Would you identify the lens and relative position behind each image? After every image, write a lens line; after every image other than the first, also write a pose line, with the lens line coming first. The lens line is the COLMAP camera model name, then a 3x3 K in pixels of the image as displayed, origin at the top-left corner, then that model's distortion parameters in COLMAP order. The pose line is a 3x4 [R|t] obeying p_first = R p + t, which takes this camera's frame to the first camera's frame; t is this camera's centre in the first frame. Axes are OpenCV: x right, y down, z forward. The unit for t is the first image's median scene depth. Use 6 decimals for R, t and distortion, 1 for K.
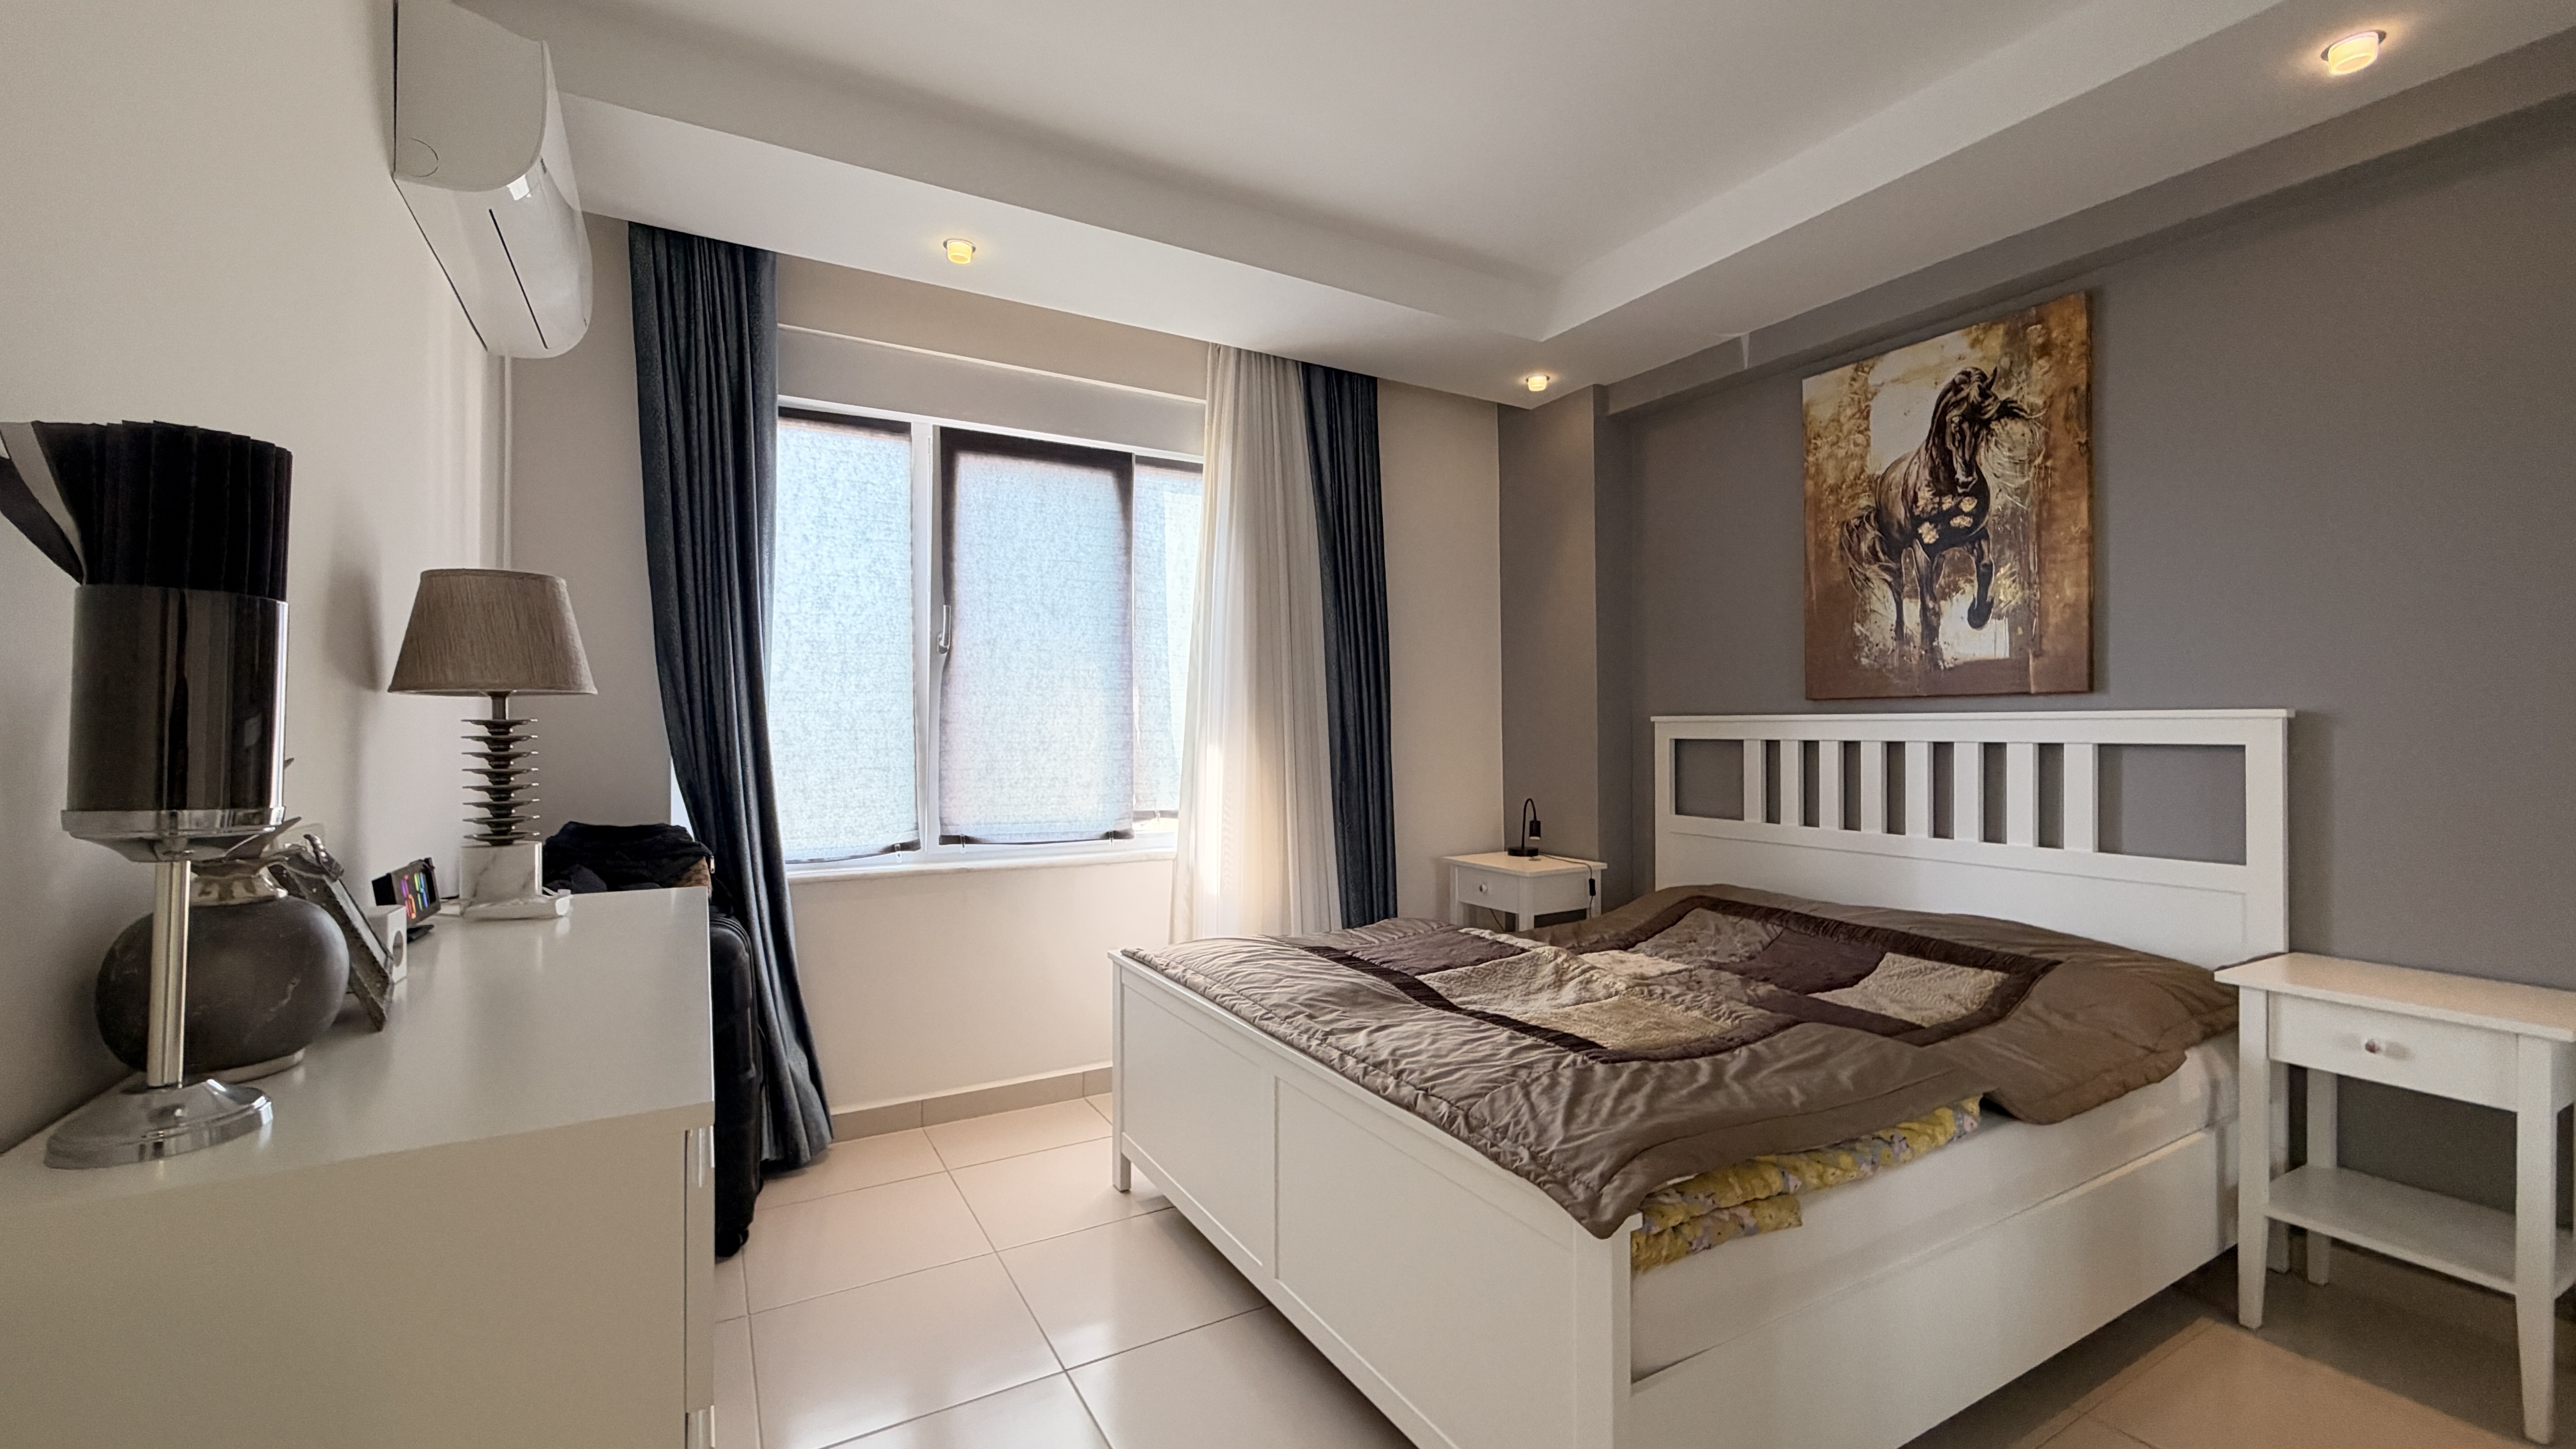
lens RADIAL K [[1019.5, 0, 1285.0], [0, 1019.5, 709.5], [0, 0, 1]] dist [0.000069, -0.001388]
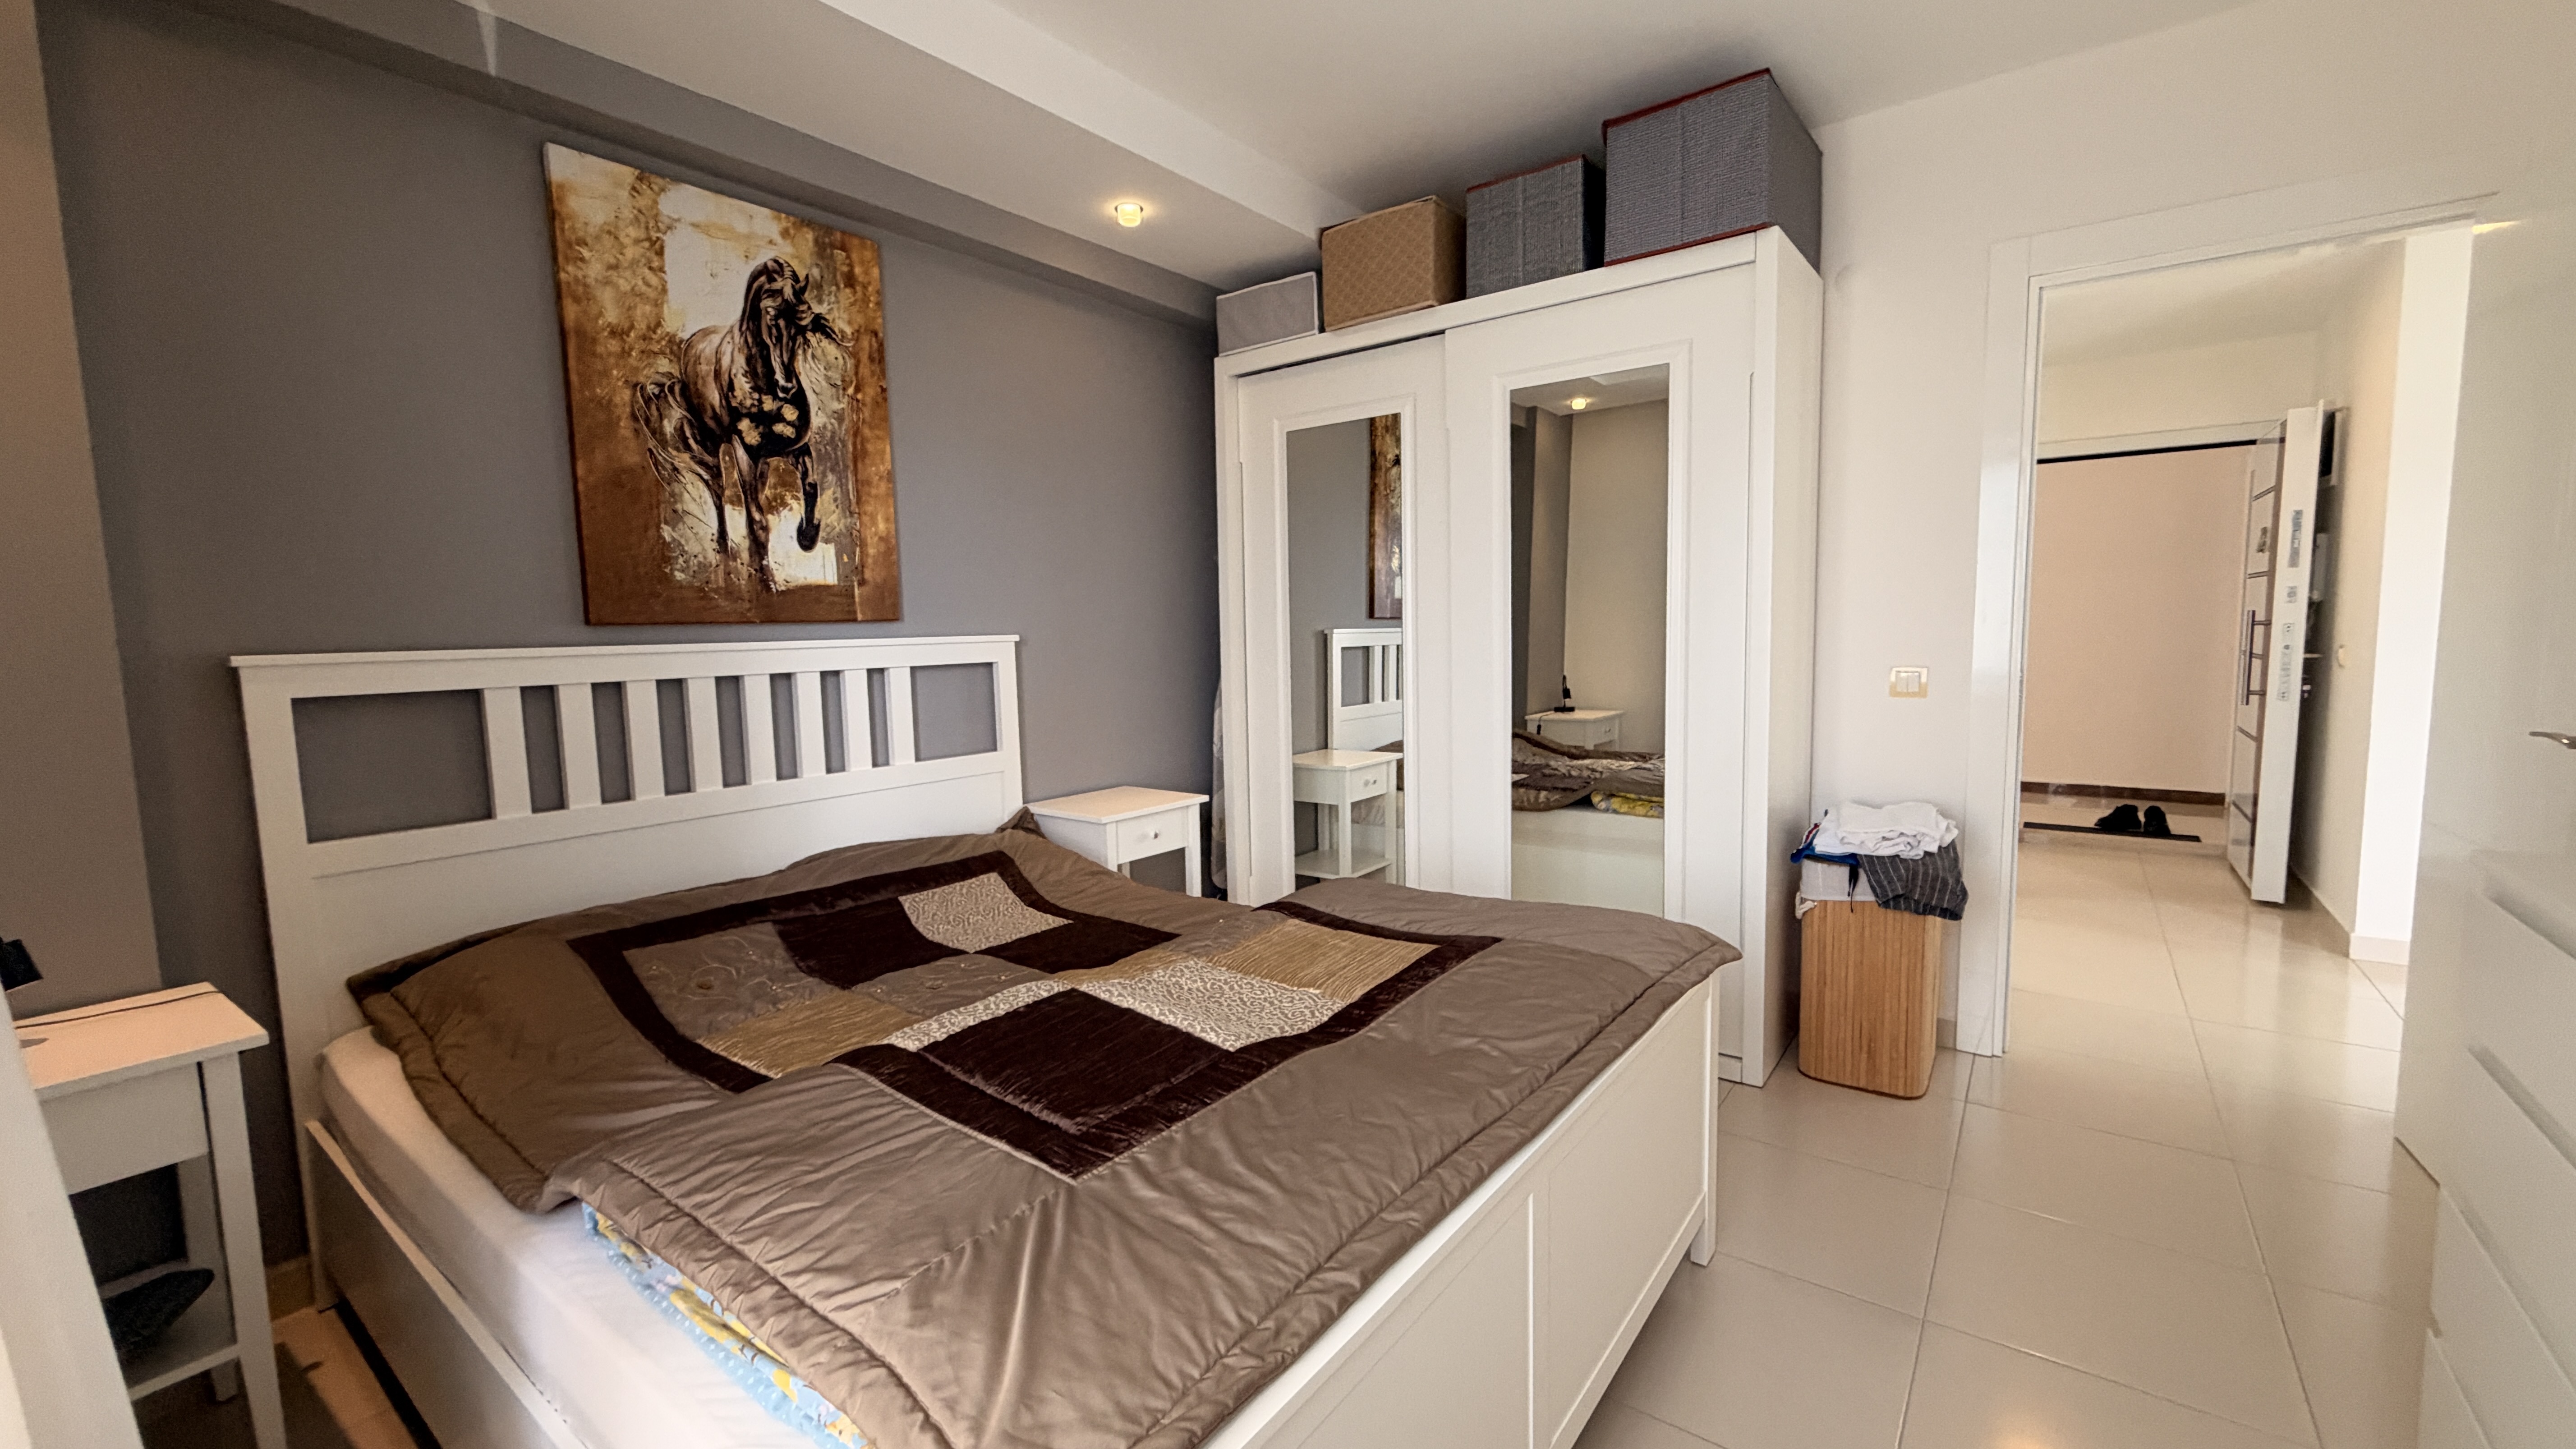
lens RADIAL K [[1019.5, 0, 1286.1], [0, 1019.5, 733.3], [0, 0, 1]] dist [0.000069, -0.001388]
pose [[-0.387731, -0.079146, 0.918369, -0.364228], [0.016254, 0.995565, 0.092661, 0.008403], [-0.921629, 0.050854, -0.384725, 0.941340]]
